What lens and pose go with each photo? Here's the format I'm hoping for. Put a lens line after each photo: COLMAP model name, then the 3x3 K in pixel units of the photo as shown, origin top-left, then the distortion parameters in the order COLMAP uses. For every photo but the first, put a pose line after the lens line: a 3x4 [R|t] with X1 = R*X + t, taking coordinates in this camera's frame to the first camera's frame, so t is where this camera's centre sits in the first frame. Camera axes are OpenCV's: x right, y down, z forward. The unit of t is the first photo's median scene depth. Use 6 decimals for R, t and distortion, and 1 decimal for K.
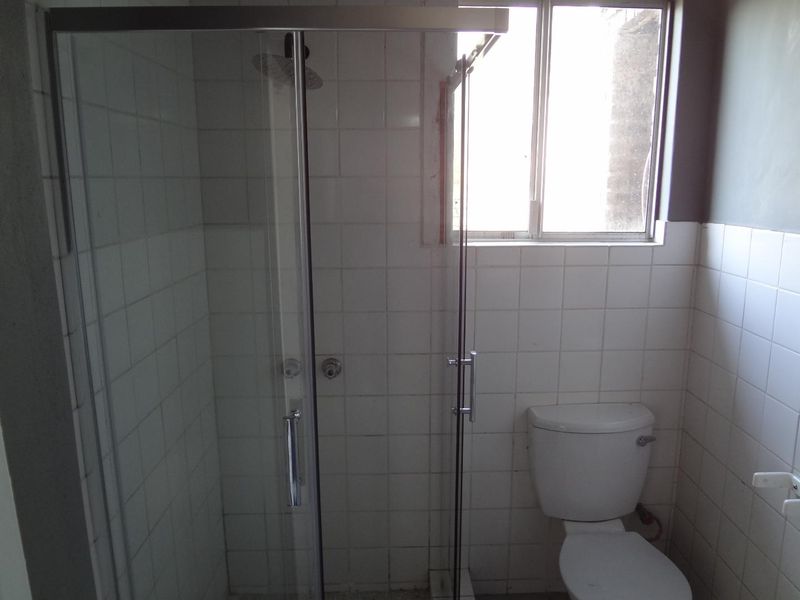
lens RADIAL K [[615.9, 0, 400.0], [0, 615.9, 300.0], [0, 0, 1]] dist [-0.008920, -0.007987]
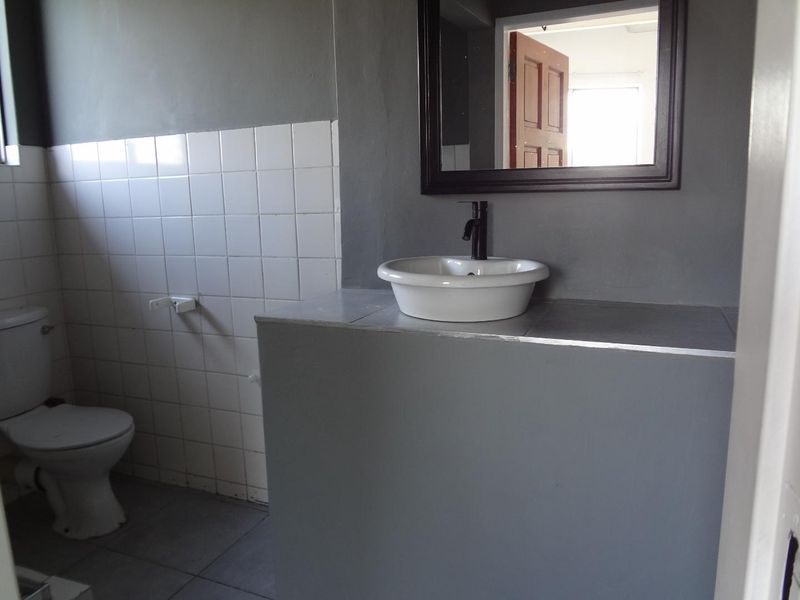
lens RADIAL K [[615.9, 0, 400.0], [0, 615.9, 300.0], [0, 0, 1]] dist [-0.008920, -0.007987]
pose [[0.403096, -0.169493, 0.899325, -0.390359], [0.207580, 0.974020, 0.090529, 0.212162], [-0.891305, 0.150191, 0.427807, -0.125073]]
